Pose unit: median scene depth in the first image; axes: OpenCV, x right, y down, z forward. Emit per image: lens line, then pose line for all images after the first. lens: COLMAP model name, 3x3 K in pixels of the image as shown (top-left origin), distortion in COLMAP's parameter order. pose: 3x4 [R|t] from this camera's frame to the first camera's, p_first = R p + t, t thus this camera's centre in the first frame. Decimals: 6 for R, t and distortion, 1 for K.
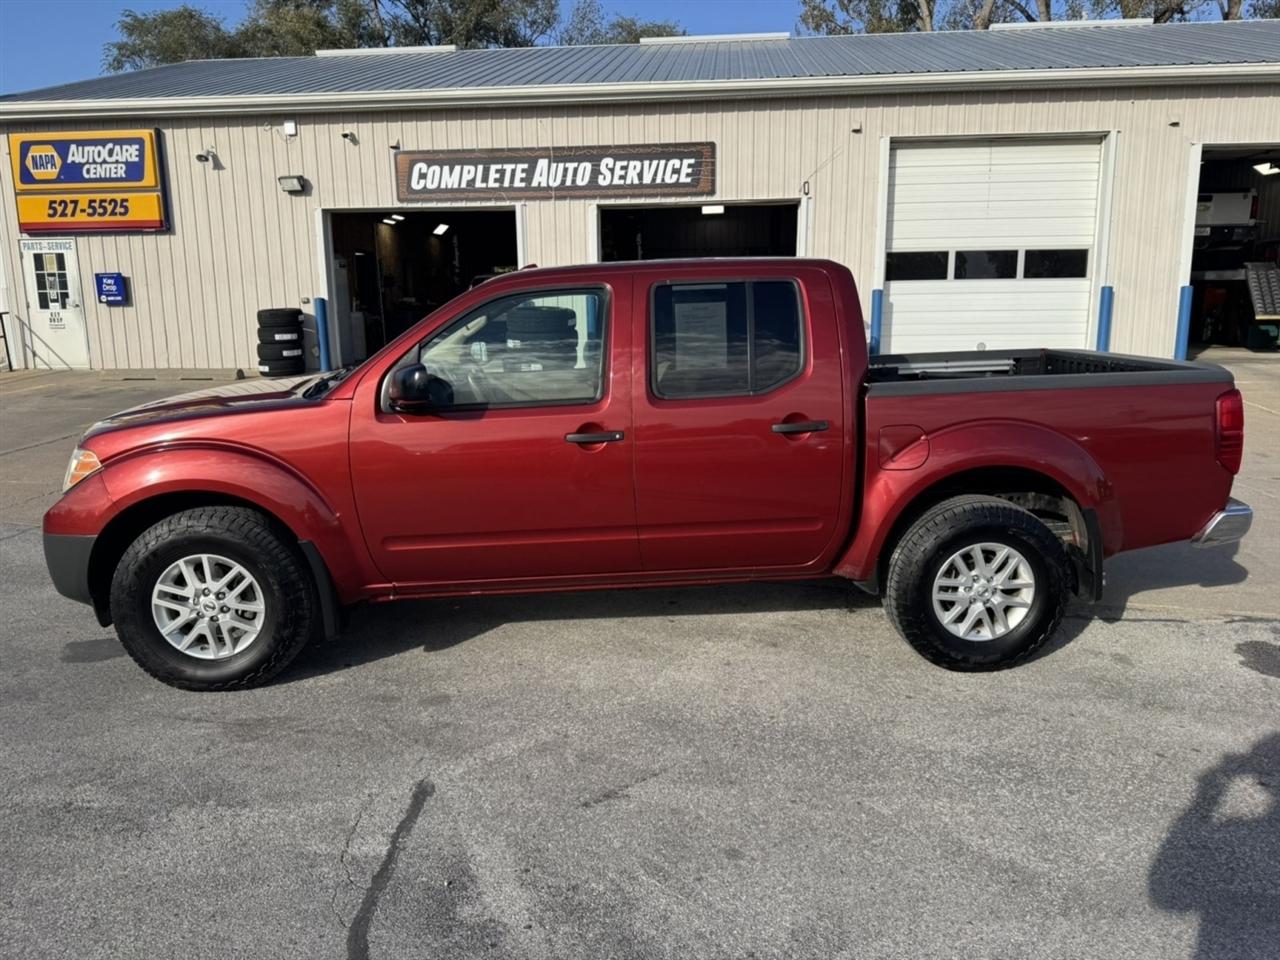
lens RADIAL K [[922.5, 0, 638.9], [0, 922.5, 481.8], [0, 0, 1]] dist [0.022813, -0.024917]
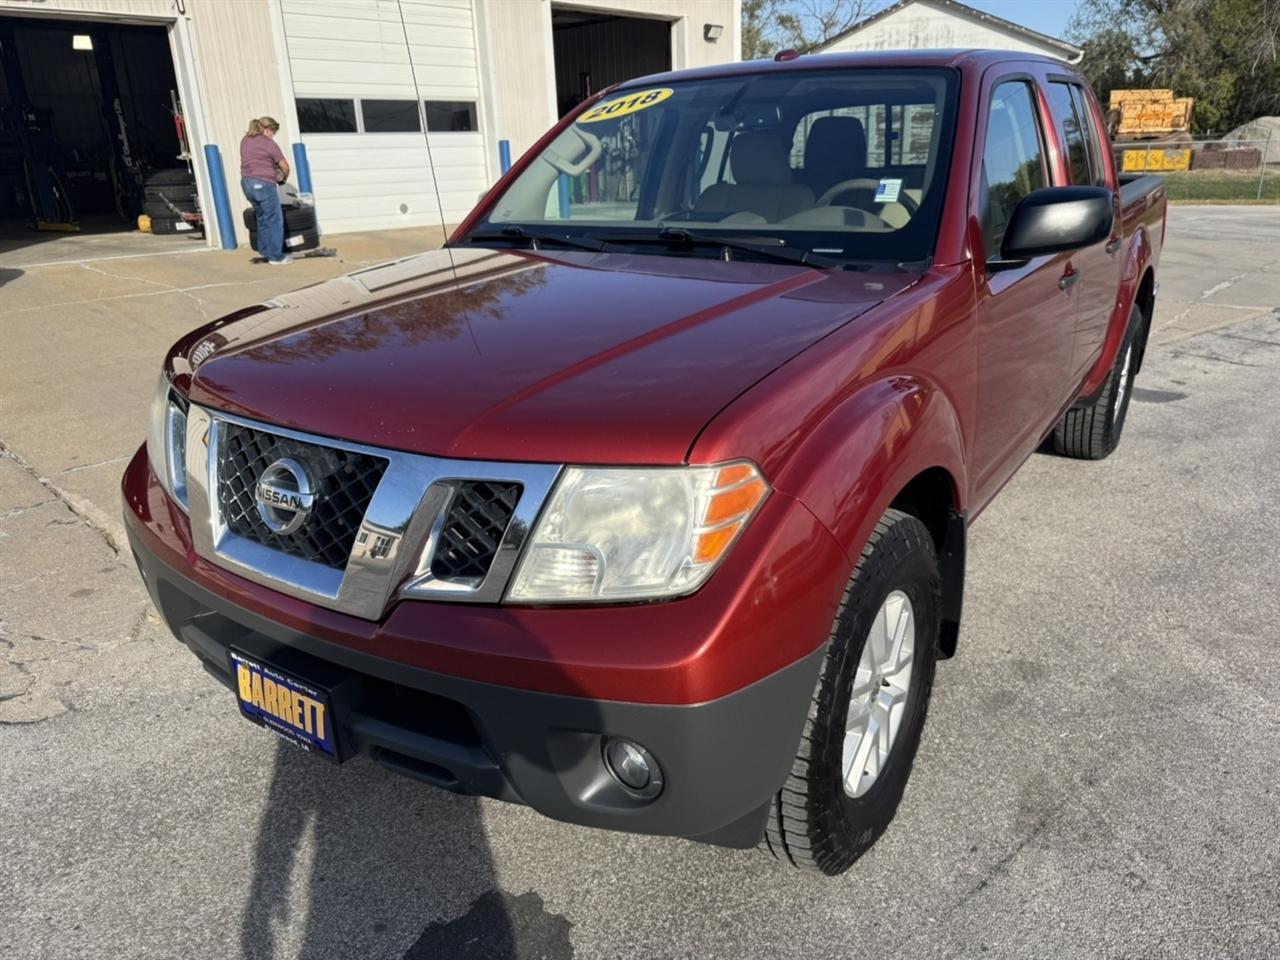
lens RADIAL K [[922.5, 0, 641.5], [0, 922.5, 486.7], [0, 0, 1]] dist [0.022813, -0.024917]
pose [[0.614747, -0.277211, 0.738403, -0.258334], [0.179034, 0.960807, 0.211654, -0.030478], [-0.768136, 0.002086, 0.640284, 0.221481]]
